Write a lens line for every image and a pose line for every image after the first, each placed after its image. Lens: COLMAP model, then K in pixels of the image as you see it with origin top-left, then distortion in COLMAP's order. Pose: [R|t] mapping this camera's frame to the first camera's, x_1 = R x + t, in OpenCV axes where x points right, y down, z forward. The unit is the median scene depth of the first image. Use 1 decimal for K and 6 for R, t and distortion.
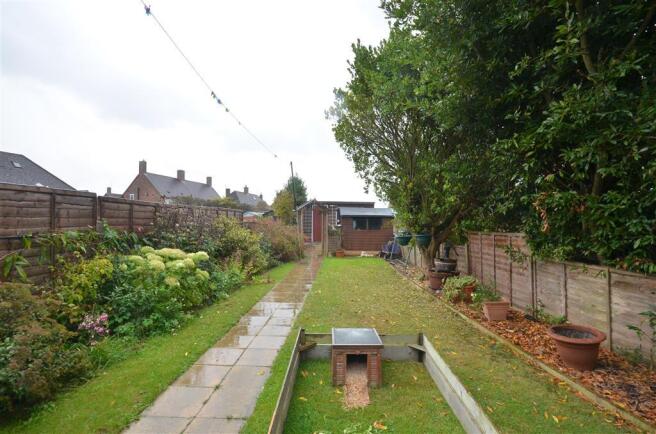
lens RADIAL K [[323.6, 0, 328.0], [0, 323.6, 218.7], [0, 0, 1]] dist [0.013942, 0.000414]
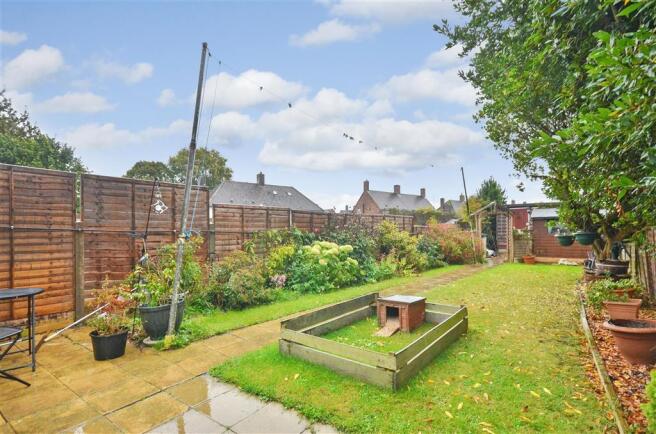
lens RADIAL K [[323.6, 0, 326.7], [0, 323.6, 222.5], [0, 0, 1]] dist [0.013942, 0.000414]
pose [[0.787411, -0.036341, -0.615356, 0.434620], [0.023707, 0.999307, -0.028679, 0.045232], [0.615973, 0.007994, 0.787727, -0.178500]]
